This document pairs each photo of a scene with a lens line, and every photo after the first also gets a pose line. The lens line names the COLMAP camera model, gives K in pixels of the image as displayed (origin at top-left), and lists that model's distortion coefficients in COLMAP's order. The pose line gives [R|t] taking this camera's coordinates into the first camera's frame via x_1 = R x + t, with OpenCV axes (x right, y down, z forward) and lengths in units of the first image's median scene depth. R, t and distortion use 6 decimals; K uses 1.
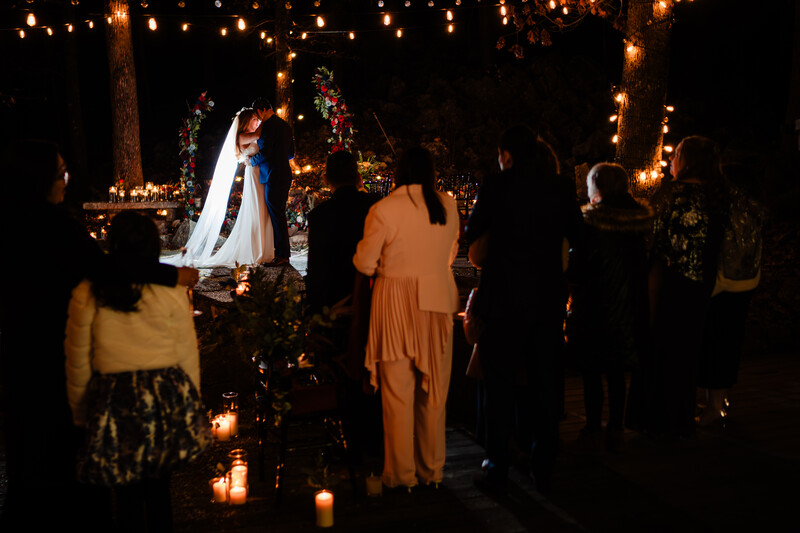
lens RADIAL K [[819.9, 0, 400.0], [0, 819.9, 266.5], [0, 0, 1]] dist [-0.078992, 0.031617]
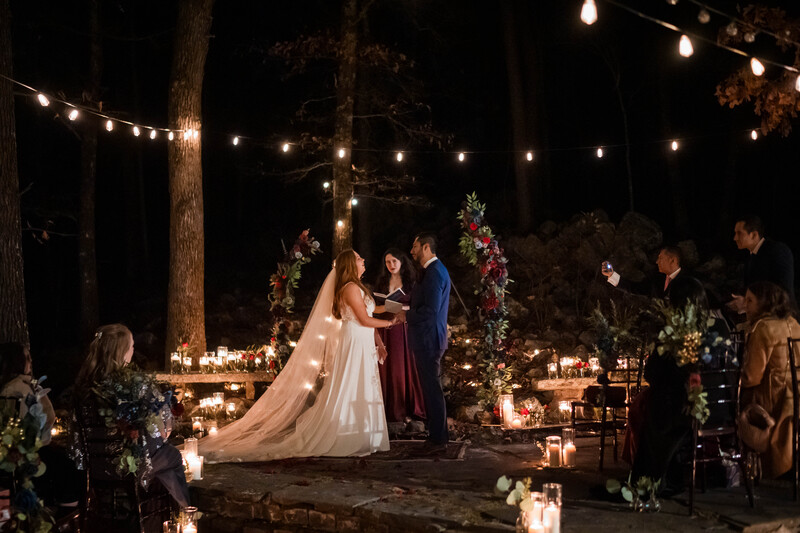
lens RADIAL K [[819.9, 0, 400.0], [0, 819.9, 266.5], [0, 0, 1]] dist [-0.078992, 0.031617]
pose [[0.995852, 0.009601, 0.090475, -0.214681], [0.009928, 0.977012, -0.212954, -0.014056], [-0.090440, 0.212969, 0.972864, 0.236777]]
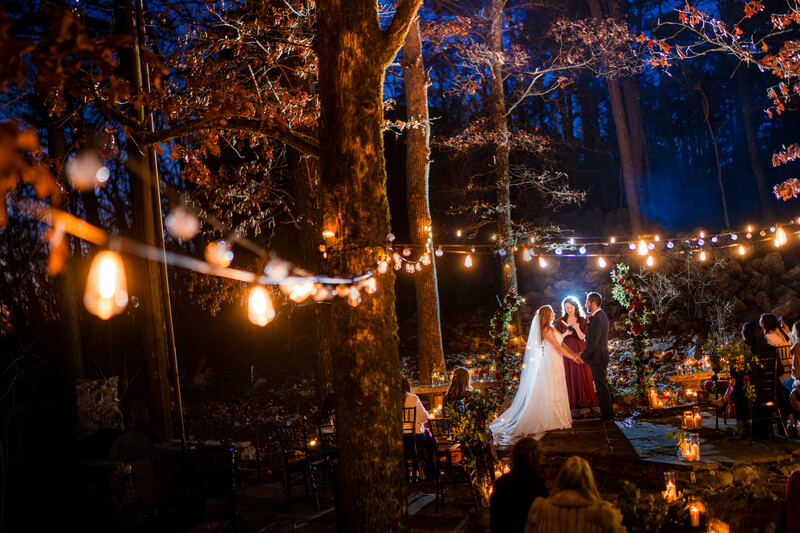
lens RADIAL K [[819.9, 0, 400.0], [0, 819.9, 266.5], [0, 0, 1]] dist [-0.078992, 0.031617]
pose [[0.997584, -0.065516, -0.023122, -0.360640], [0.059475, 0.977324, -0.203223, -0.011250], [0.035912, 0.201357, 0.978859, -0.181233]]
